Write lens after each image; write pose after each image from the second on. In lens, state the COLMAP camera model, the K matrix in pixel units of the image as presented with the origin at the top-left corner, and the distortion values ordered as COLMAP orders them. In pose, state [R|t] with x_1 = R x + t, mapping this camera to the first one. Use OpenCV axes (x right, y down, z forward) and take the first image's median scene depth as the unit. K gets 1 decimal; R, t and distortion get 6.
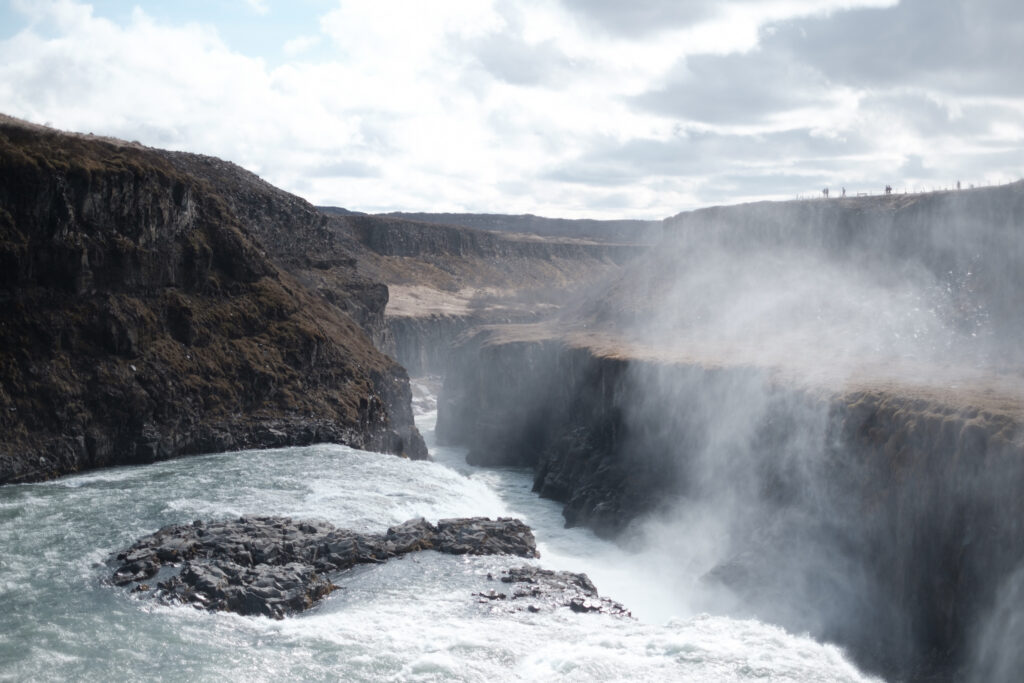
lens RADIAL K [[1570.5, 0, 512.0], [0, 1570.5, 341.5], [0, 0, 1]] dist [-0.010071, -0.007028]
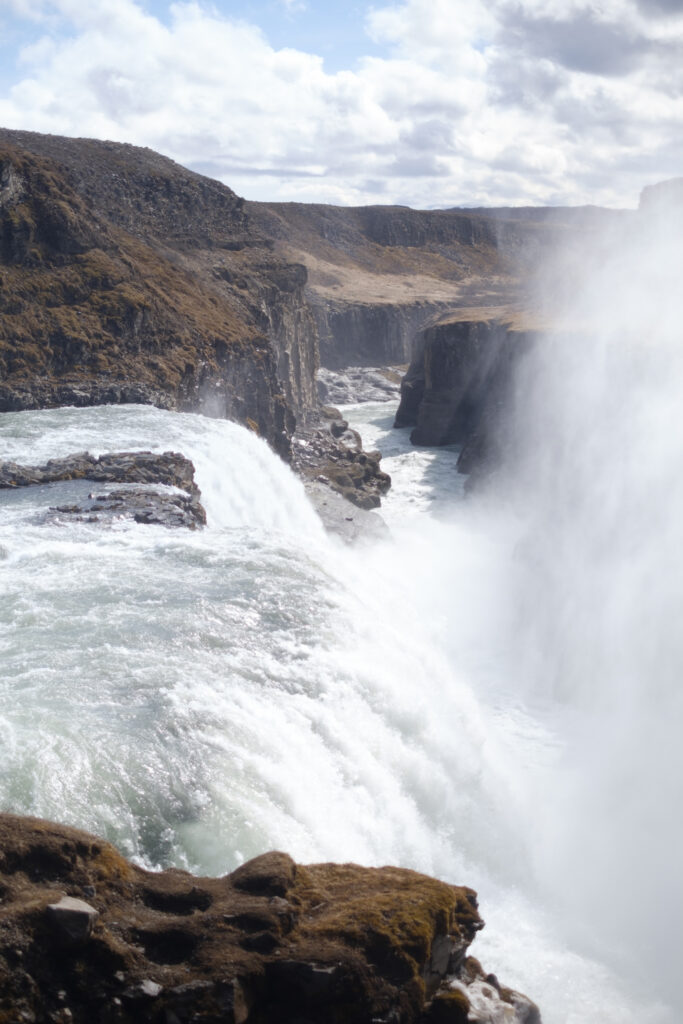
lens RADIAL K [[1570.5, 0, 341.5], [0, 1570.5, 512.0], [0, 0, 1]] dist [-0.010071, -0.007028]
pose [[0.986545, -0.004730, -0.163422, 0.186233], [0.022163, 0.994223, 0.105019, 0.028570], [0.161982, -0.107228, 0.980951, -0.017911]]
